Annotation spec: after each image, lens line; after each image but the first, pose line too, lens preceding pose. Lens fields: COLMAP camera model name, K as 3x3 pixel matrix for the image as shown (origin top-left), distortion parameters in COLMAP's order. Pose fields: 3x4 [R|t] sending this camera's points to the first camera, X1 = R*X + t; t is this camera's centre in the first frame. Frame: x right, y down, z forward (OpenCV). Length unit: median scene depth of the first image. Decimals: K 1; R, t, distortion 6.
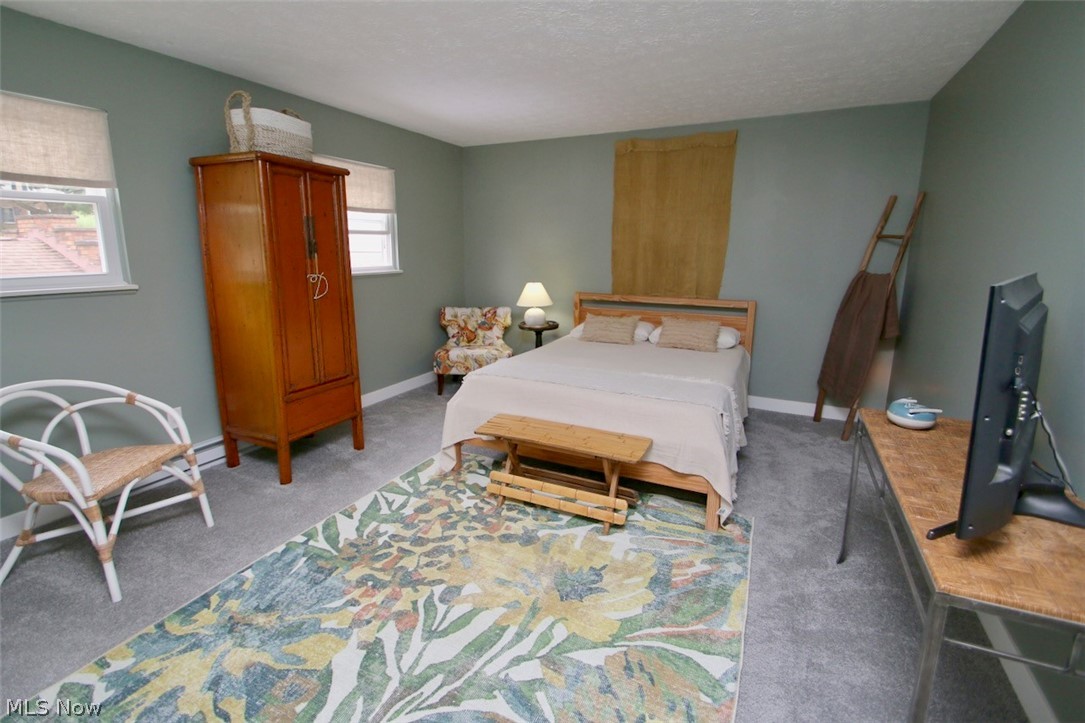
lens RADIAL K [[498.1, 0, 533.8], [0, 498.1, 346.9], [0, 0, 1]] dist [0.013755, -0.018361]
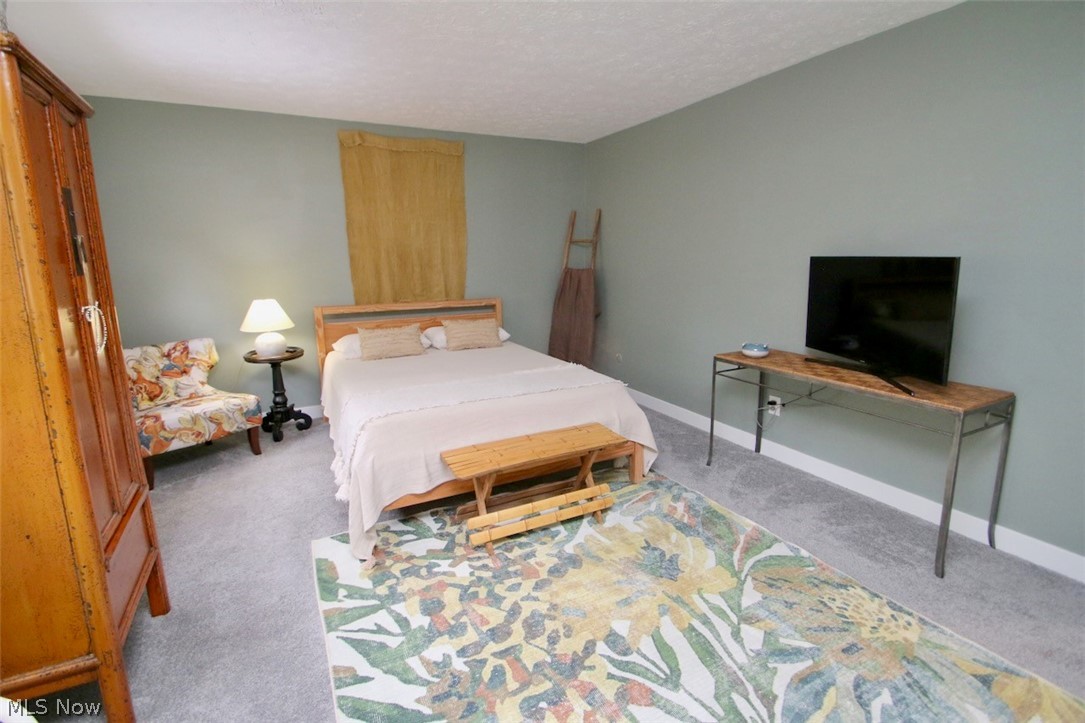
lens RADIAL K [[498.1, 0, 533.8], [0, 498.1, 346.9], [0, 0, 1]] dist [0.013755, -0.018361]
pose [[0.600947, -0.156865, 0.783745, -0.652373], [0.169915, 0.983212, 0.066504, -0.070959], [-0.781020, 0.093205, 0.617512, 0.406644]]
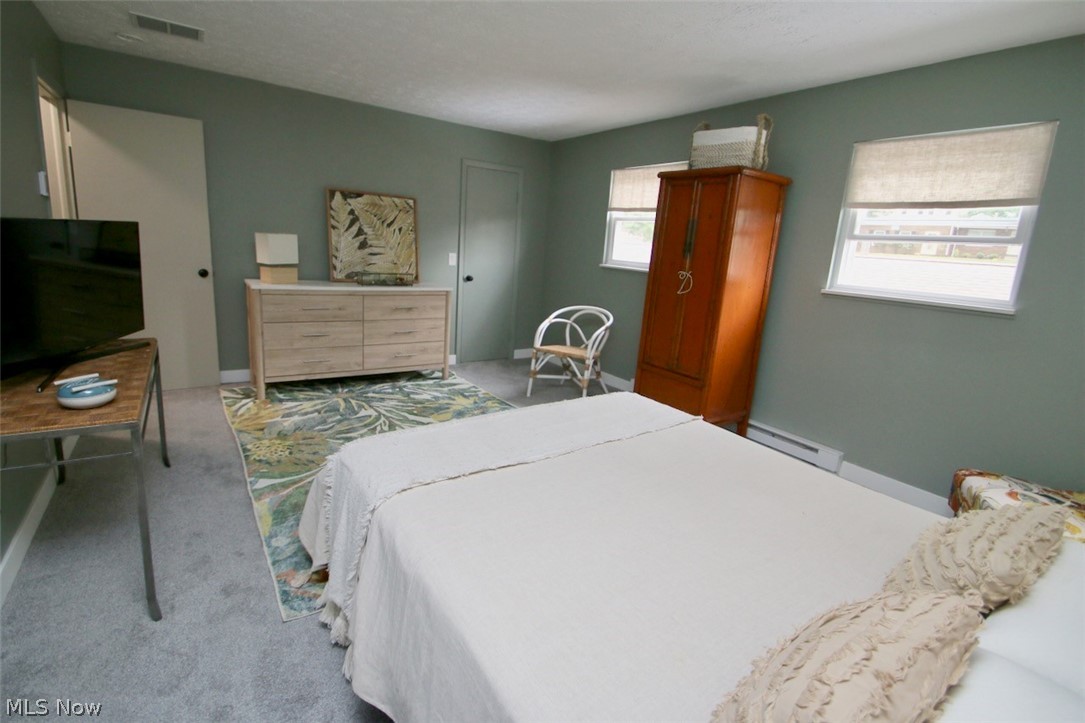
lens RADIAL K [[498.1, 0, 533.8], [0, 498.1, 346.9], [0, 0, 1]] dist [0.013755, -0.018361]
pose [[-0.491129, 0.144126, -0.859081, 0.793997], [-0.233922, 0.928170, 0.289448, -0.267025], [0.839090, 0.343115, -0.422137, 1.428874]]
